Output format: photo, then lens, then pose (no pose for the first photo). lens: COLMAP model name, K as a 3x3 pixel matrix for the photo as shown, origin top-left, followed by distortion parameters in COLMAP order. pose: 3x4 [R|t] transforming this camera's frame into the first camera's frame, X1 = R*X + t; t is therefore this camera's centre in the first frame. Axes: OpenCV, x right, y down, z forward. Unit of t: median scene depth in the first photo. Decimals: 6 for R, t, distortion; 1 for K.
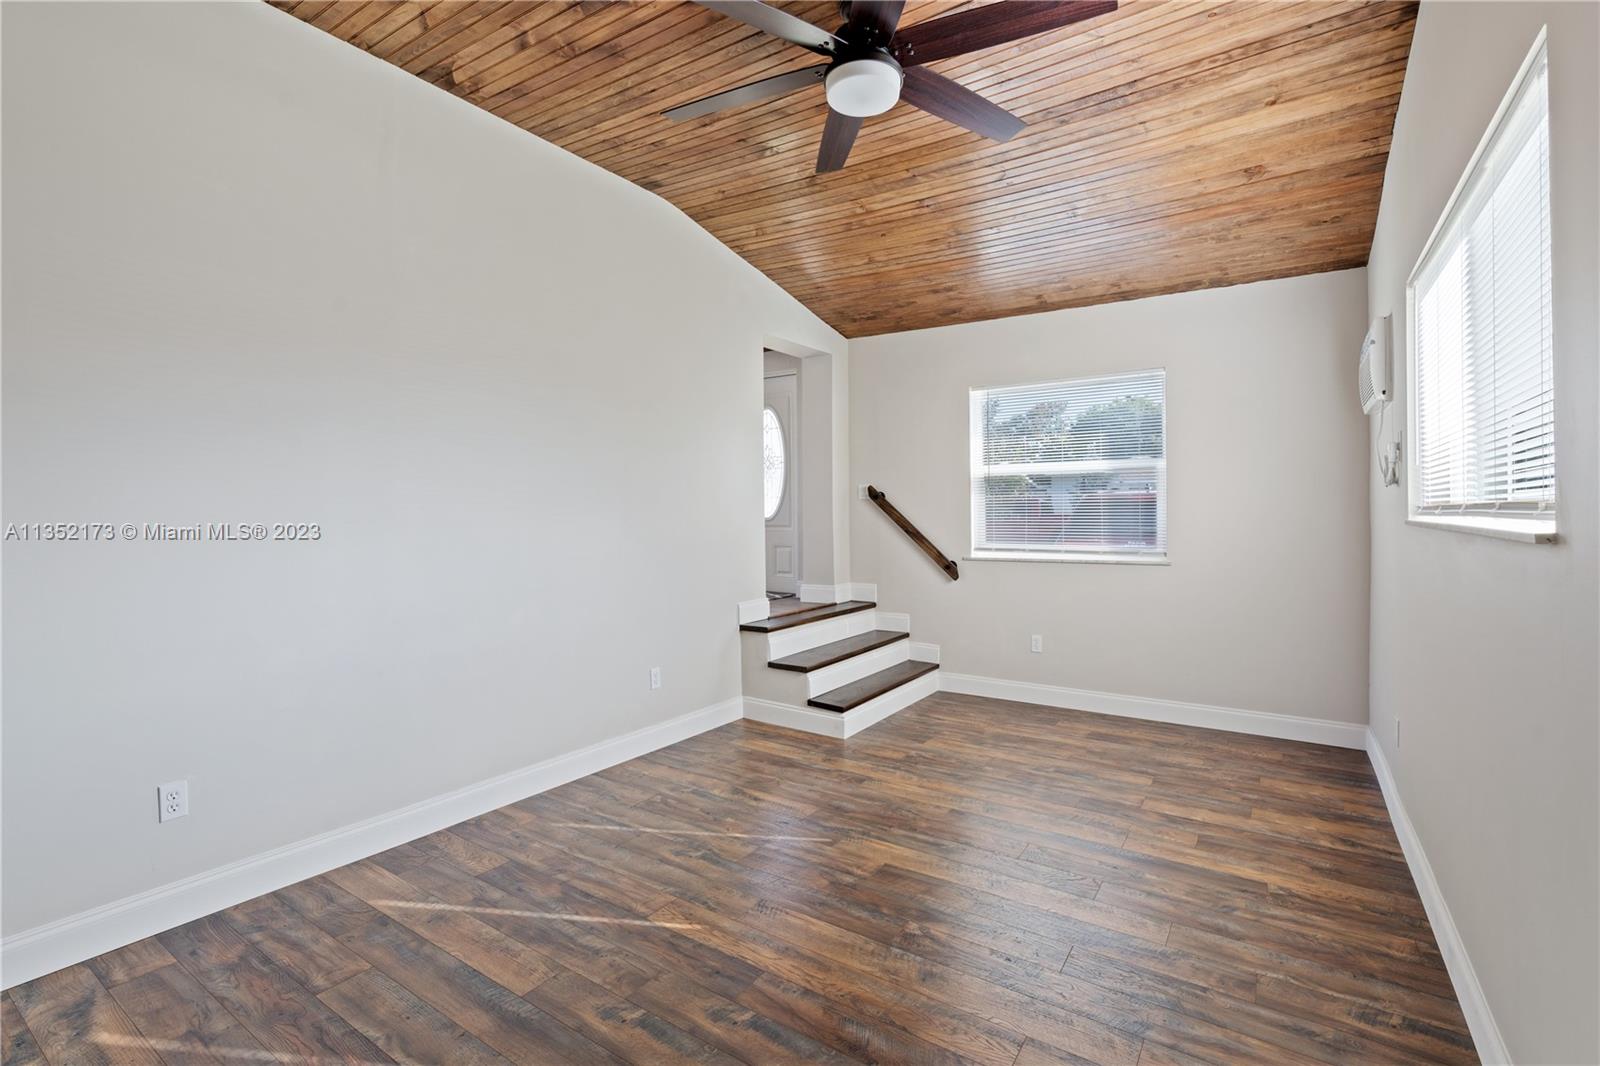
lens RADIAL K [[727.8, 0, 802.5], [0, 727.8, 530.9], [0, 0, 1]] dist [-0.001700, 0.000787]
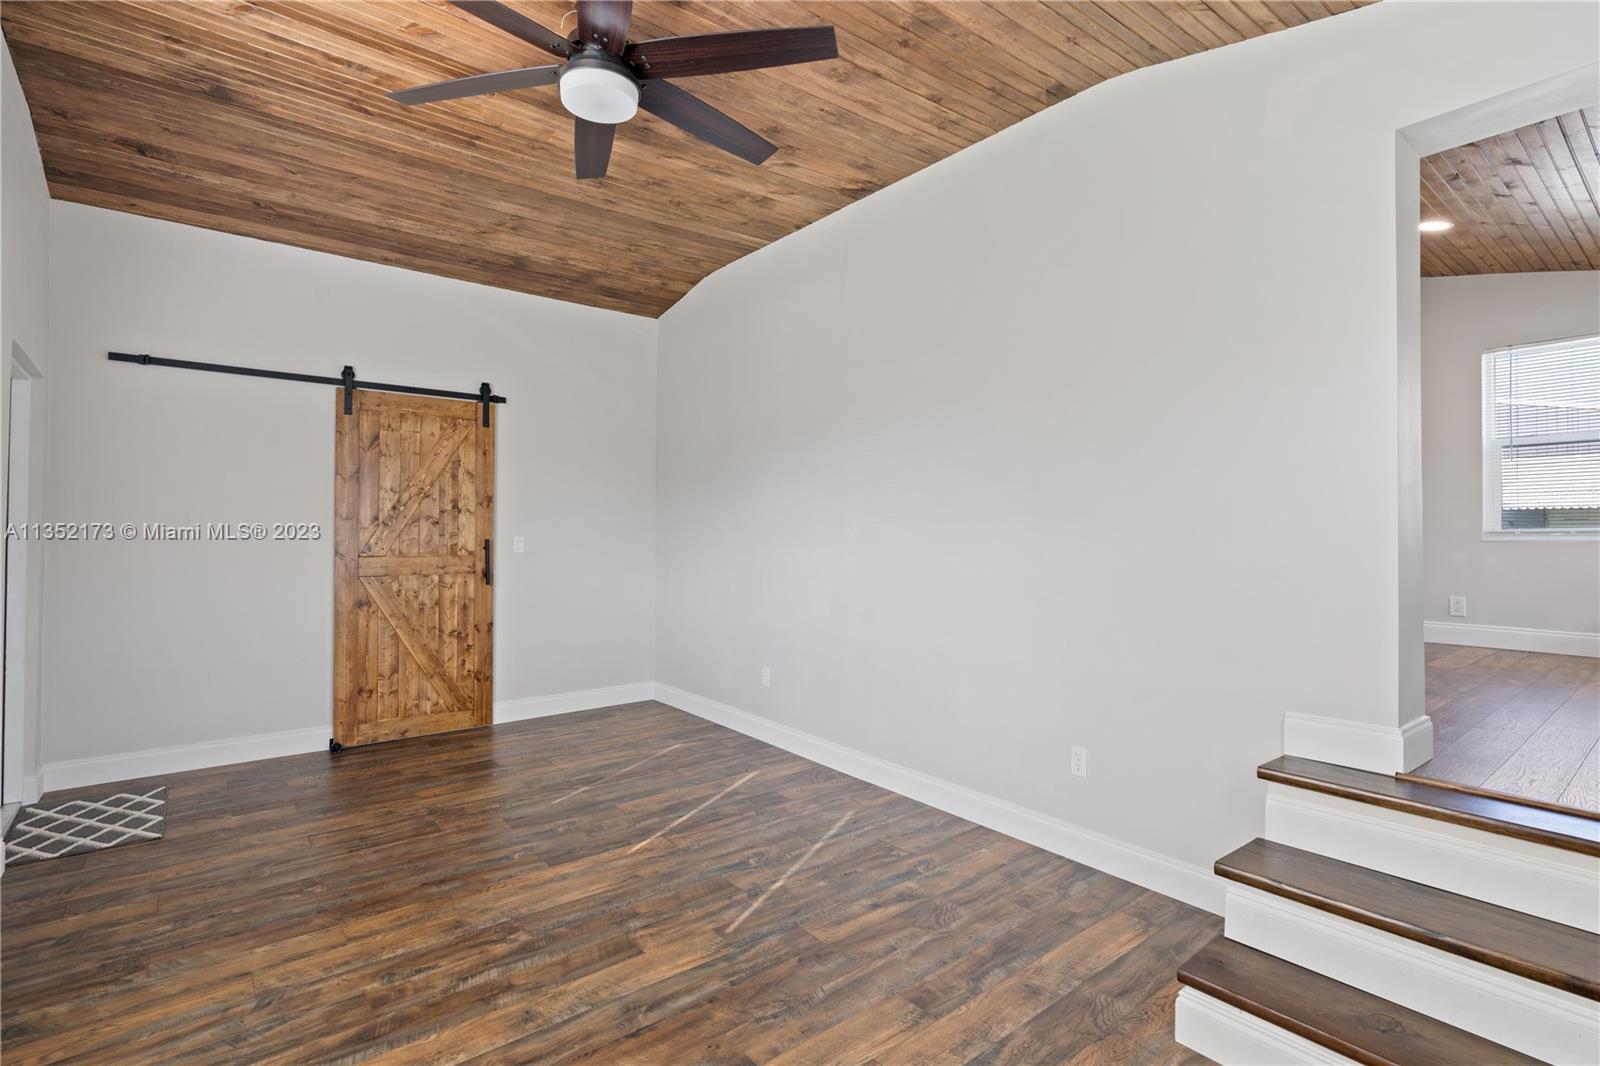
lens RADIAL K [[767.7, 0, 797.7], [0, 767.7, 524.3], [0, 0, 1]] dist [-0.001733, 0.000634]
pose [[-0.309875, -0.008737, -0.950737, 0.902397], [-0.027266, 0.999628, -0.000299, -0.034214], [0.950386, 0.025831, -0.309998, 1.438595]]
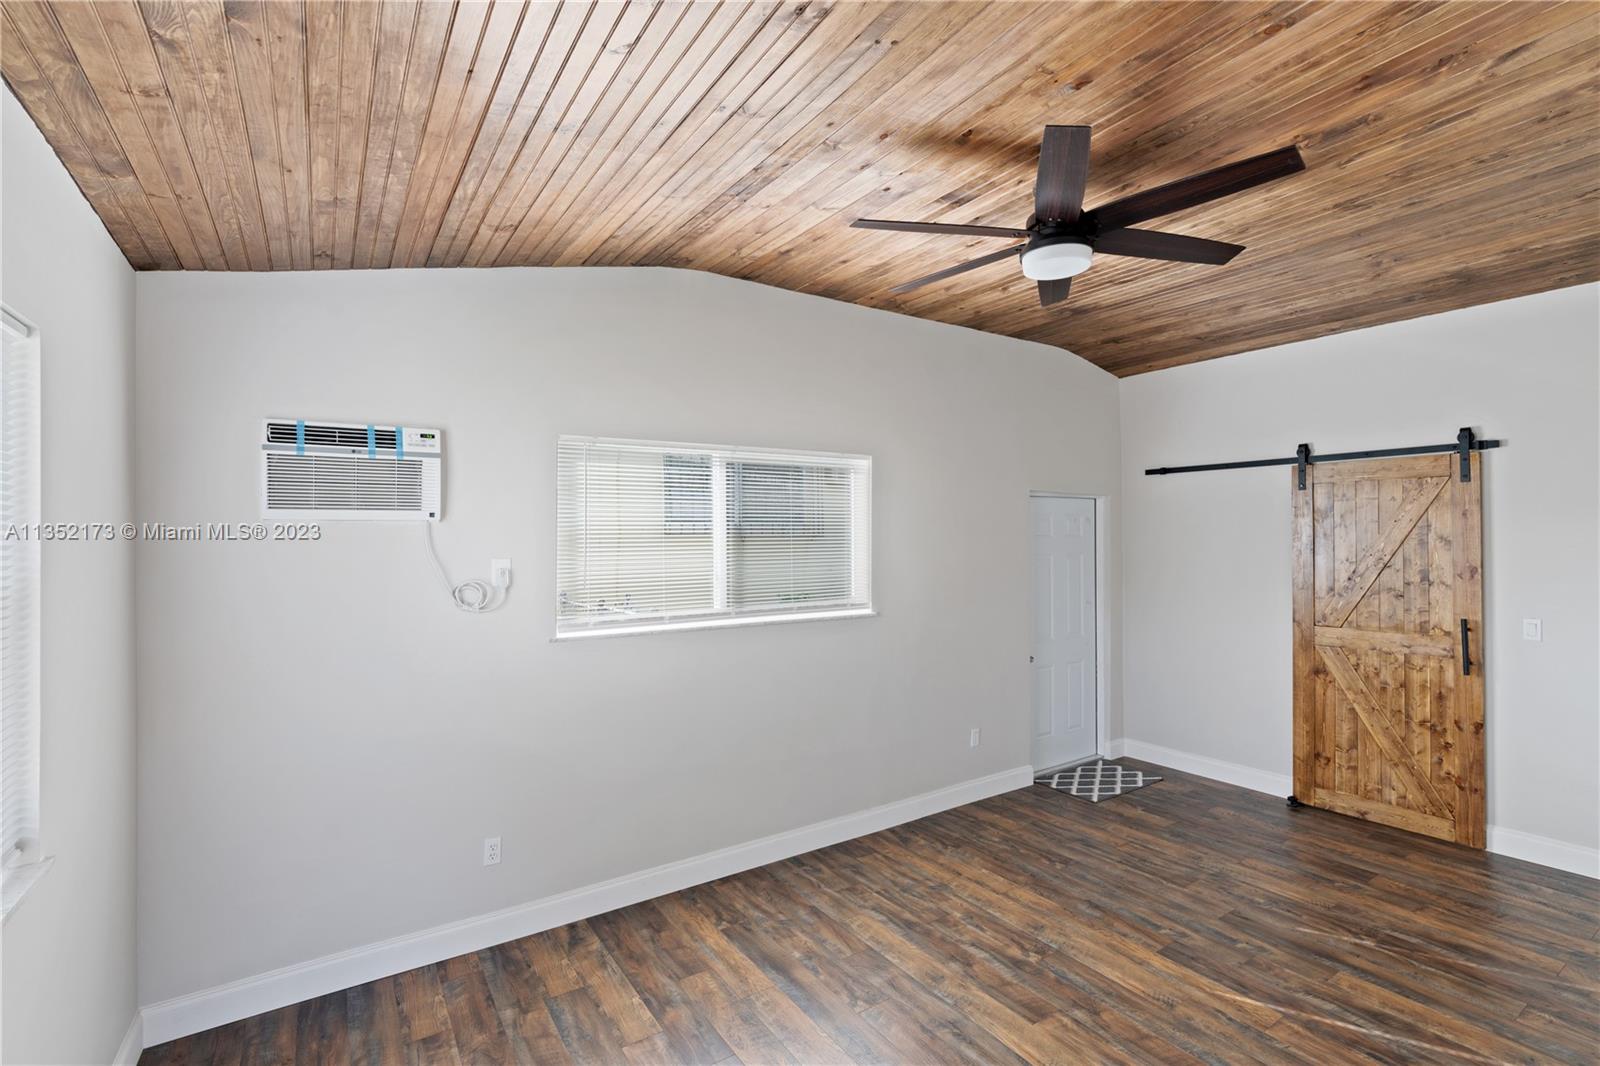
lens RADIAL K [[727.8, 0, 802.5], [0, 727.8, 530.9], [0, 0, 1]] dist [-0.001700, 0.000787]
pose [[-0.917901, 0.017854, 0.396407, 0.003650], [0.023722, 0.999670, 0.009904, -0.198853], [-0.396100, 0.018495, -0.918021, 1.990846]]
